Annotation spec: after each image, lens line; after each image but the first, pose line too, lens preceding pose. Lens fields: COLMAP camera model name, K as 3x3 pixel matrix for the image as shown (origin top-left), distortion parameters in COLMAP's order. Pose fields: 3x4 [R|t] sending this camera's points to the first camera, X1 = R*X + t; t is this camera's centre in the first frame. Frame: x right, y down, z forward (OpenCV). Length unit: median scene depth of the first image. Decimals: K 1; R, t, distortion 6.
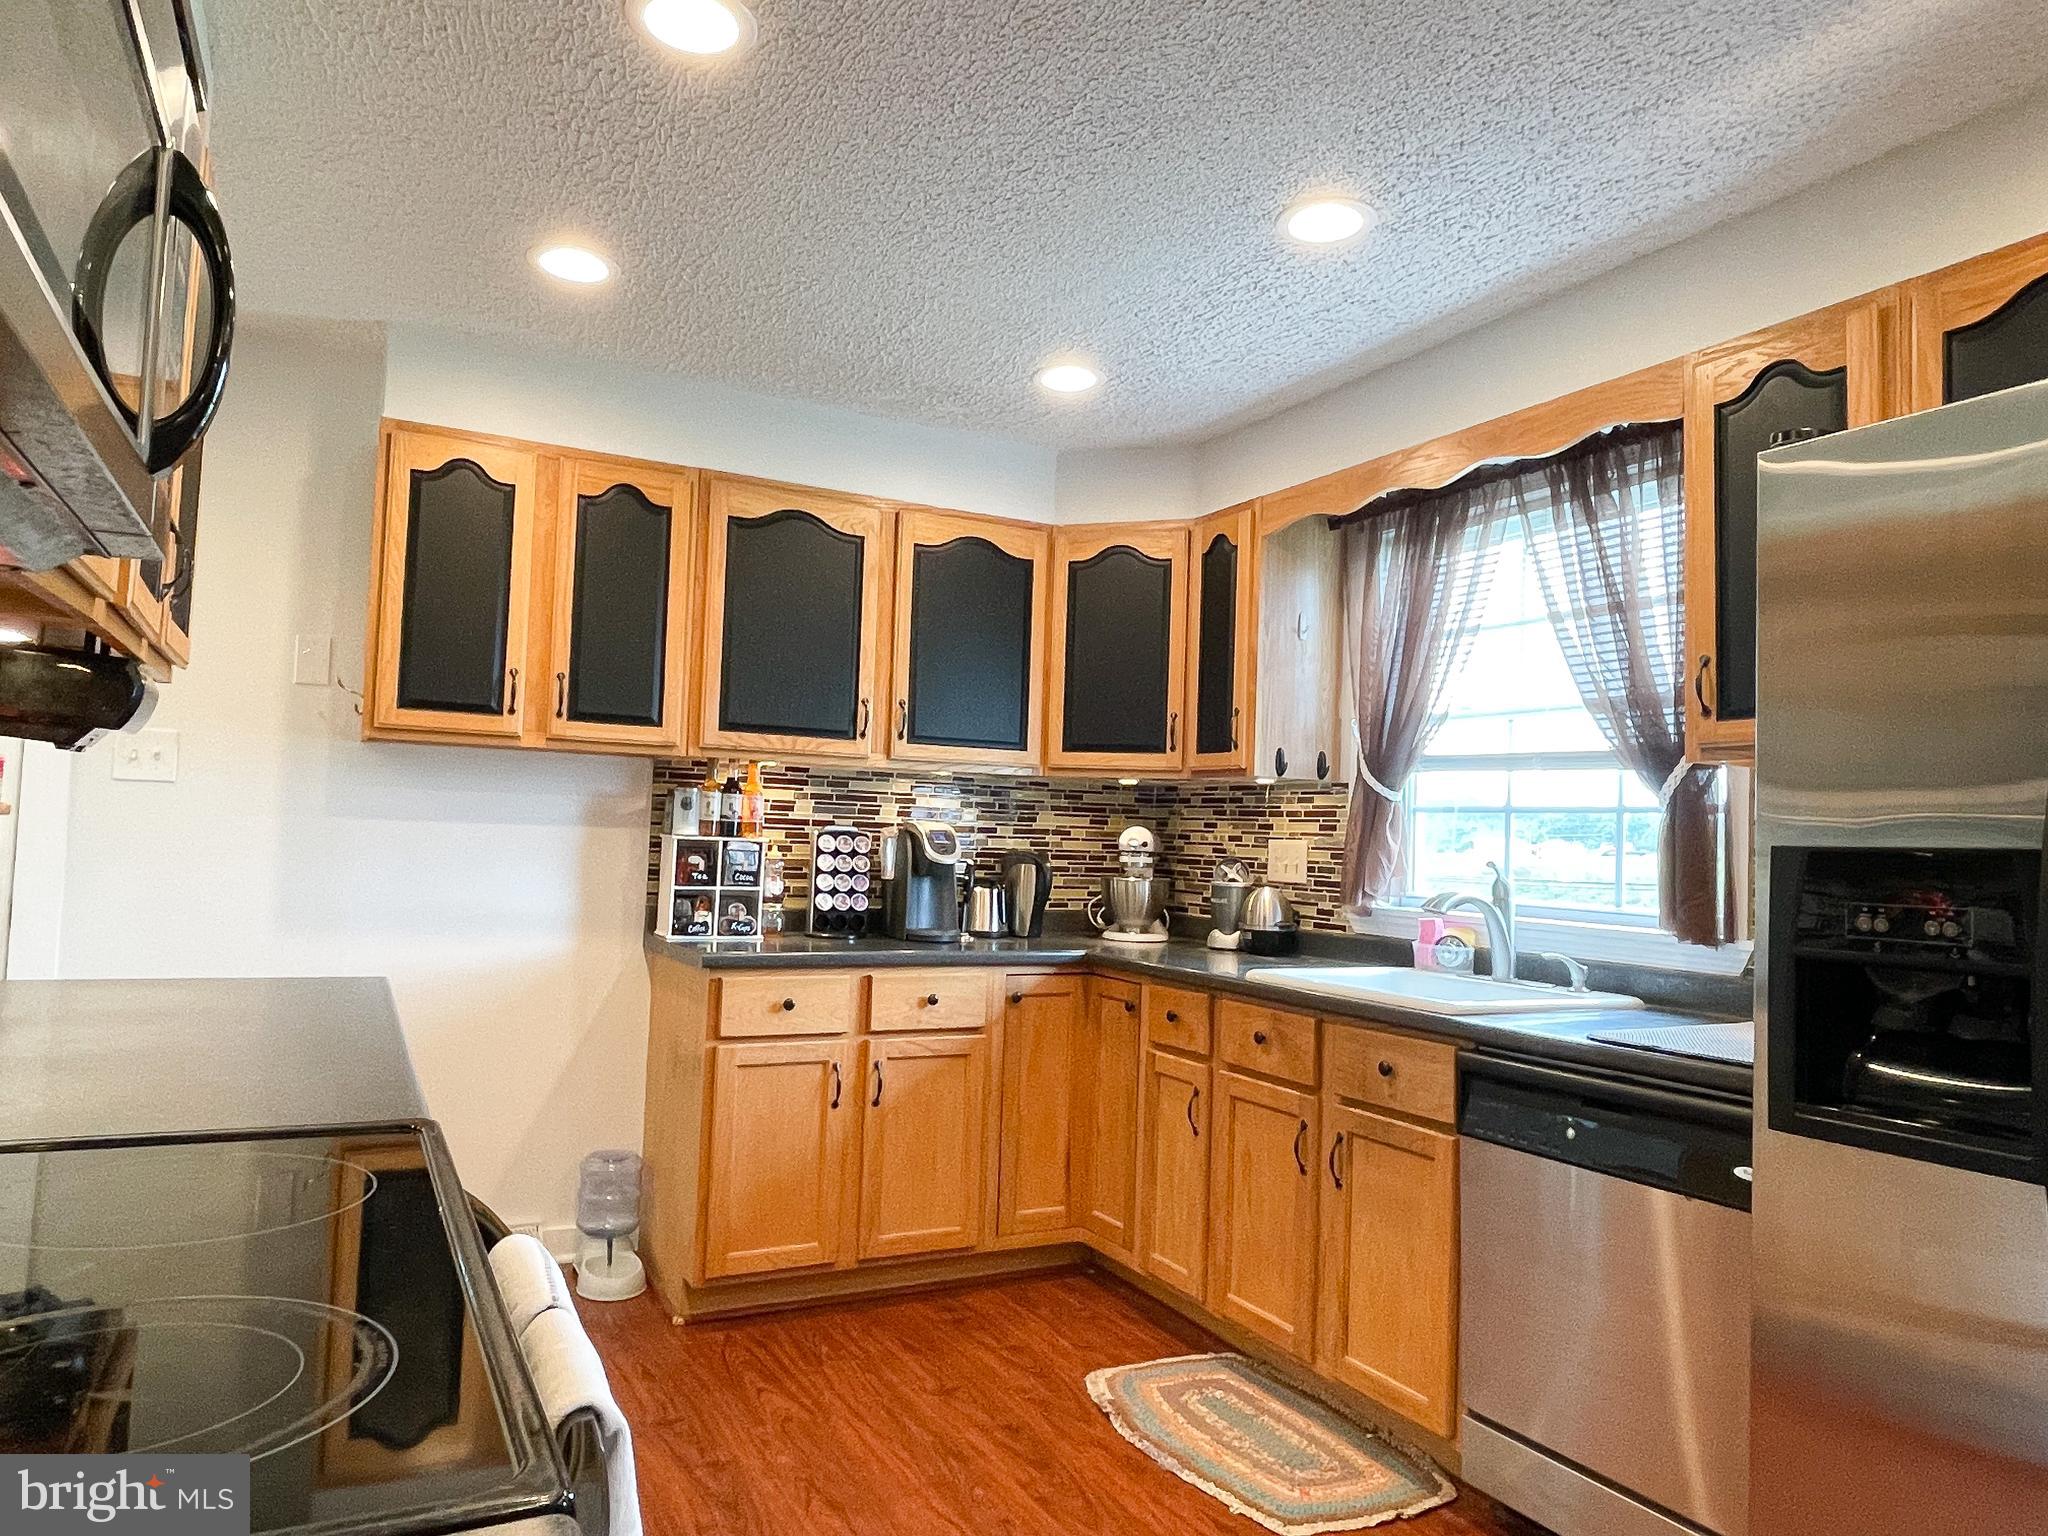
lens RADIAL K [[1306.3, 0, 1019.6], [0, 1306.3, 772.9], [0, 0, 1]] dist [0.013514, -0.018261]
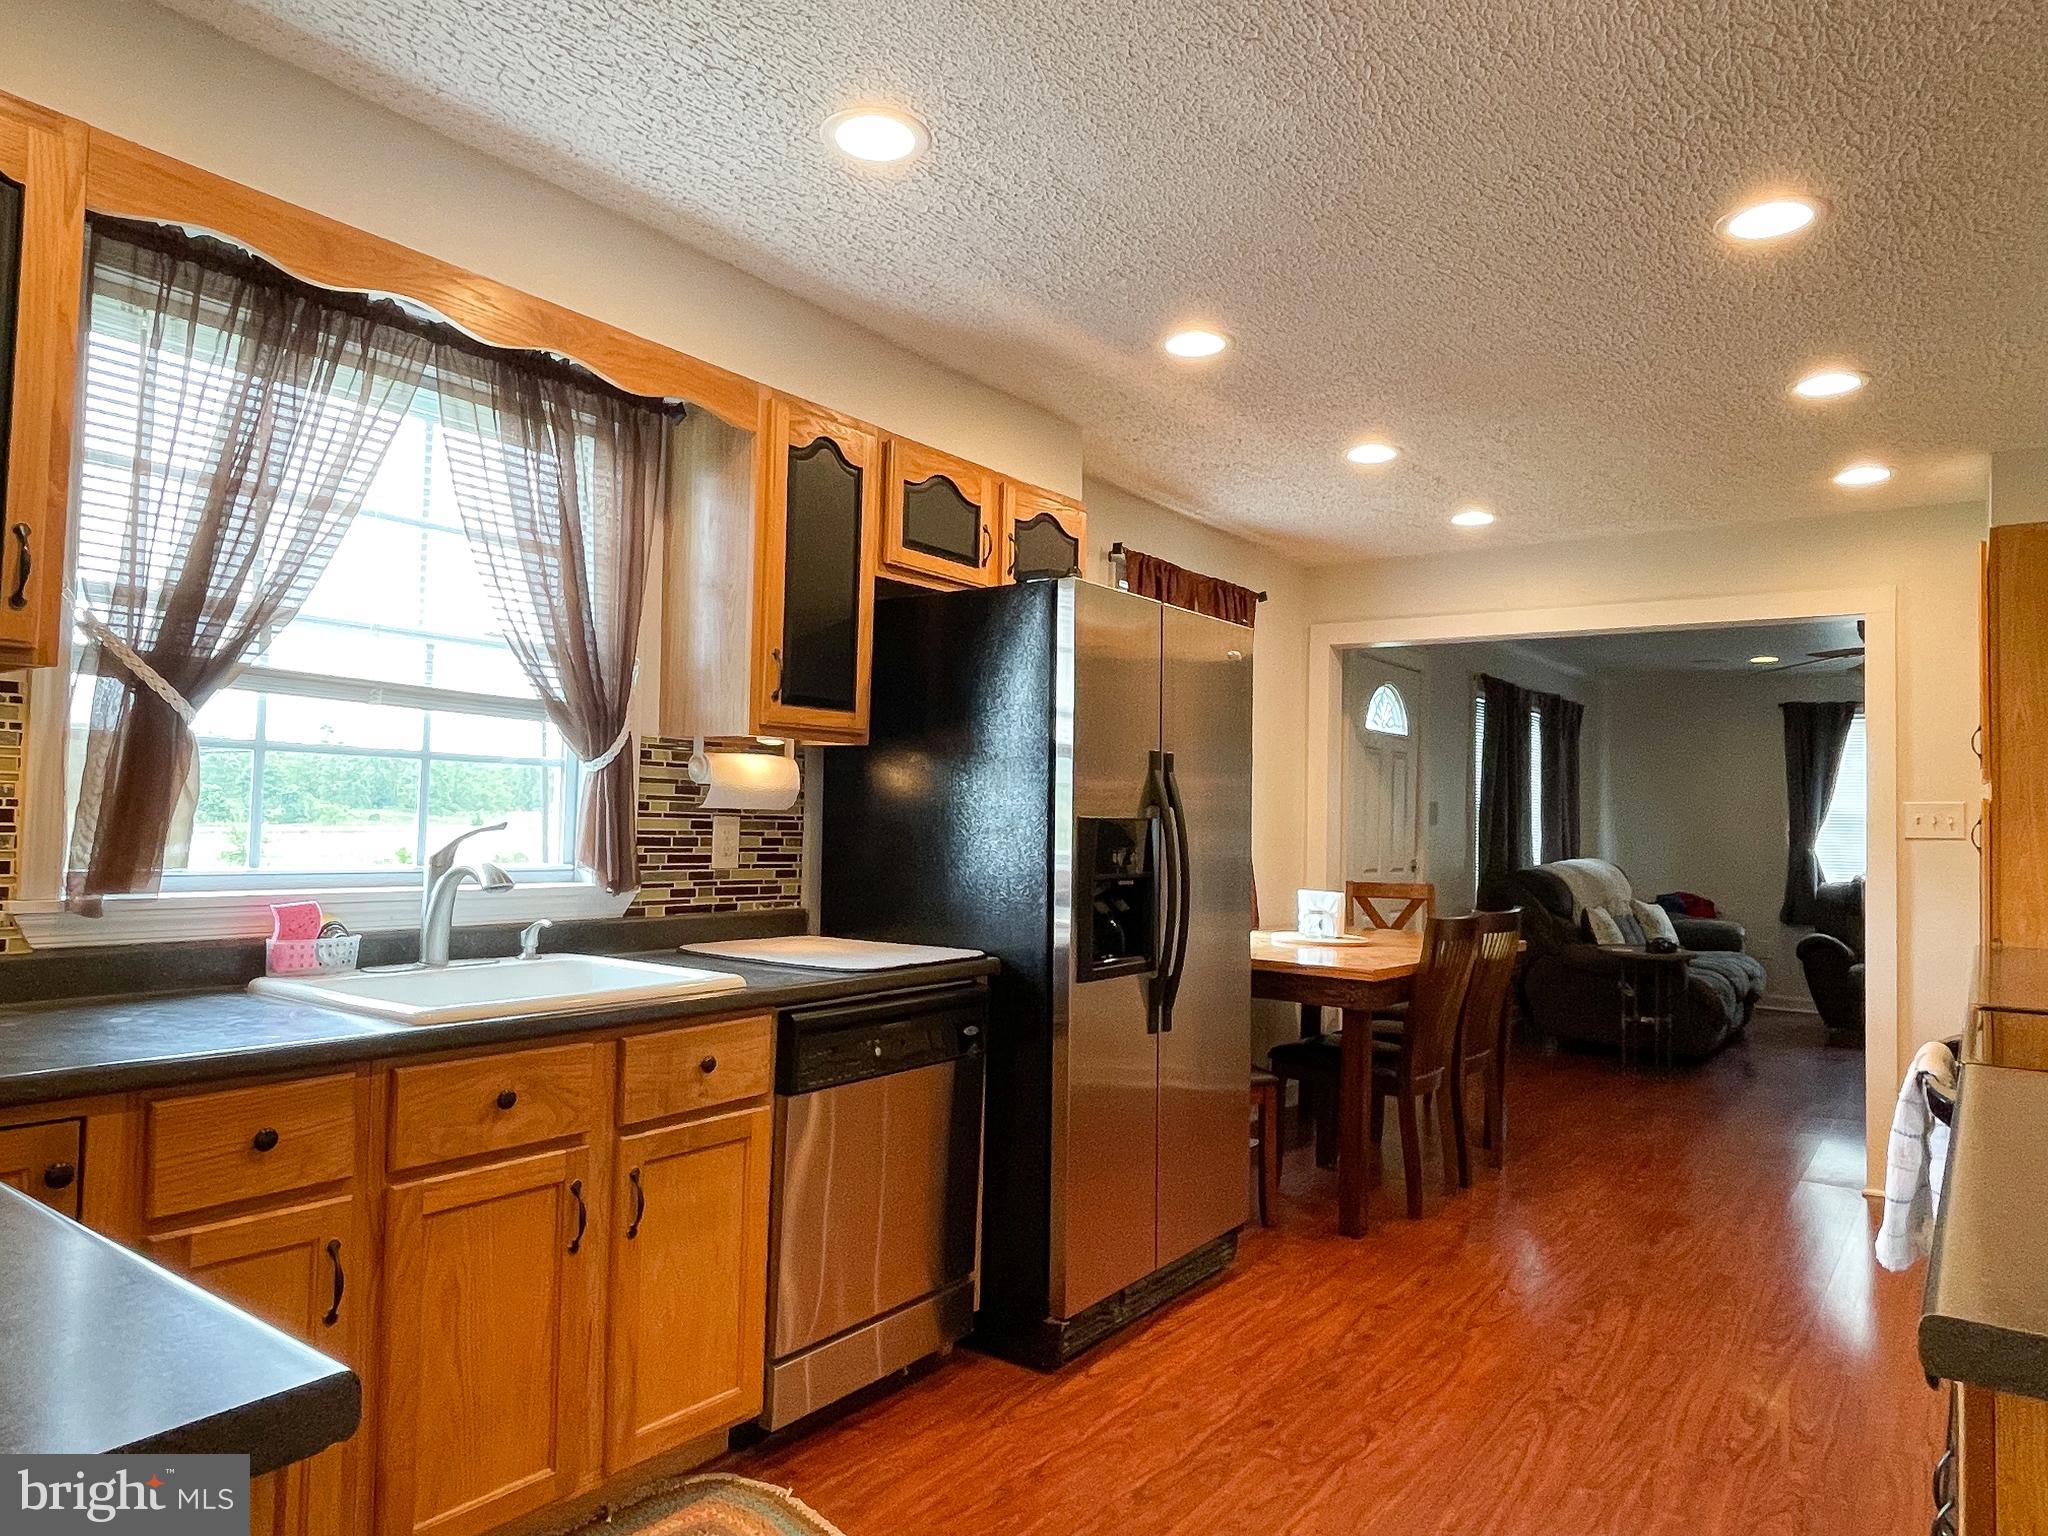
lens RADIAL K [[1306.3, 0, 1021.5], [0, 1306.3, 757.8], [0, 0, 1]] dist [0.013514, -0.018261]
pose [[-0.432256, -0.005462, 0.901734, -0.456821], [-0.088946, 0.995364, -0.036608, 0.023562], [-0.897353, -0.096029, -0.430738, 0.899094]]
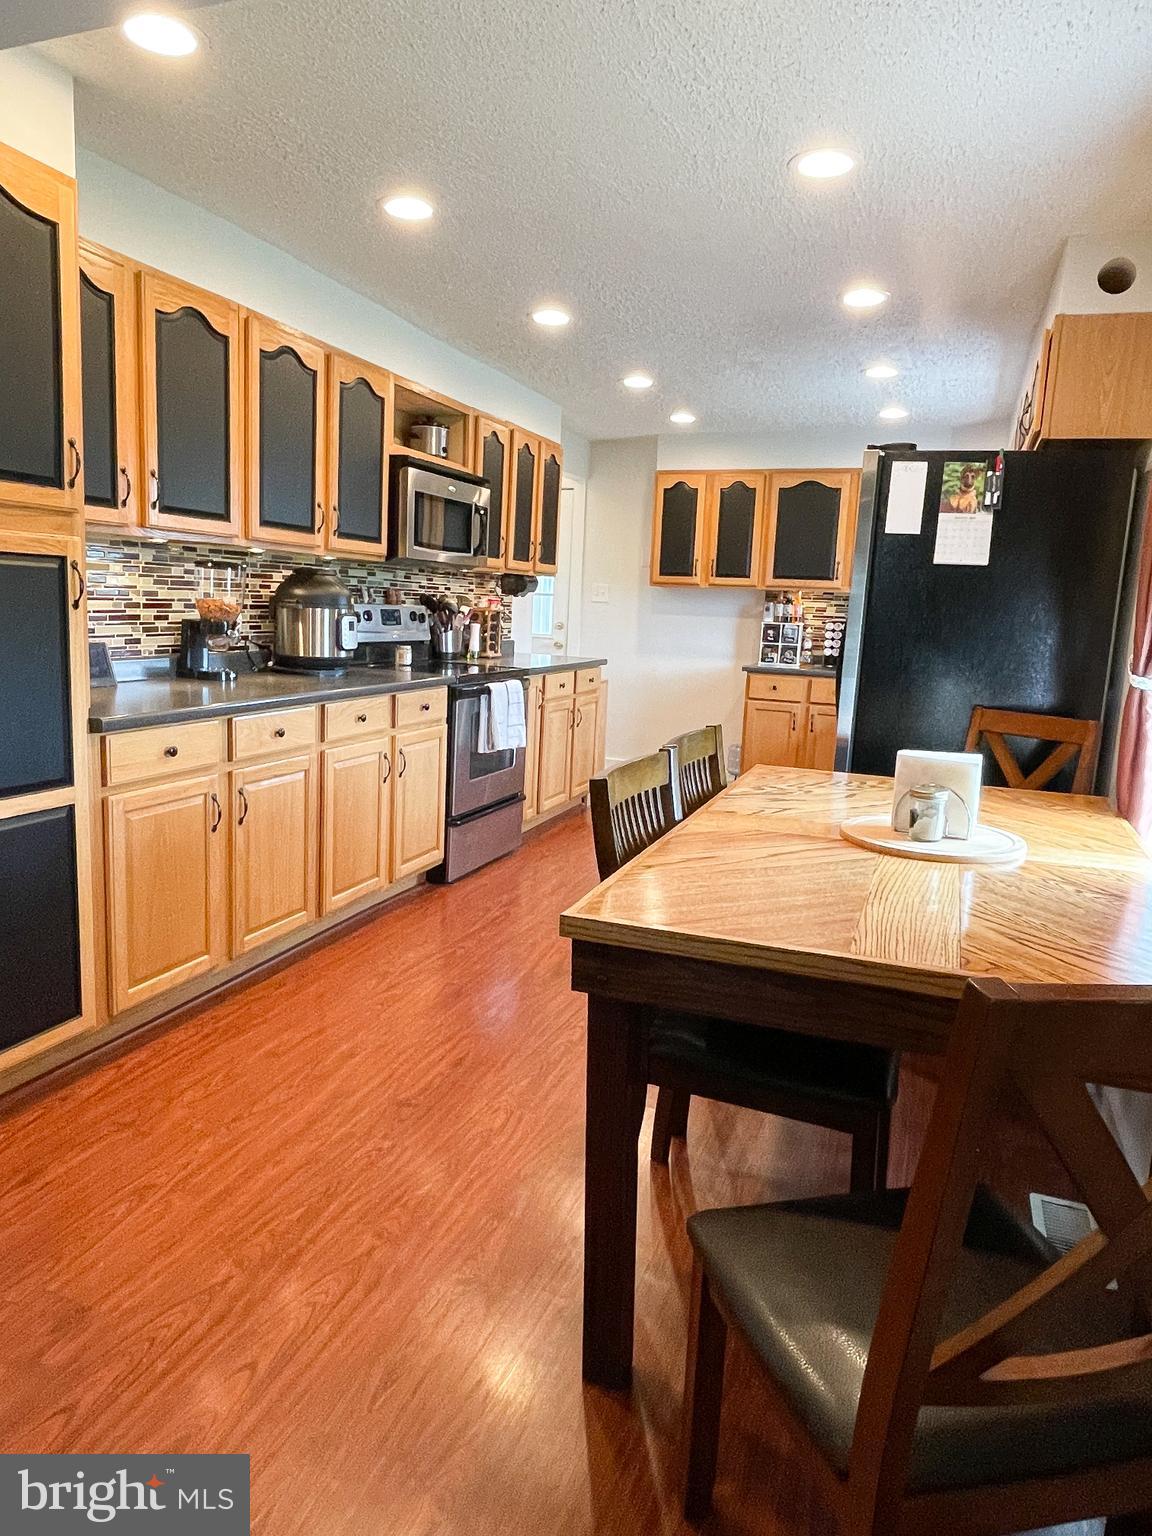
lens RADIAL K [[979.7, 0, 580.7], [0, 979.7, 756.9], [0, 0, 1]] dist [0.013514, -0.018261]
pose [[0.667650, 0.108156, -0.736577, 0.926007], [0.019716, 0.986475, 0.162721, -0.009241], [0.744214, -0.123163, 0.656487, -0.523551]]
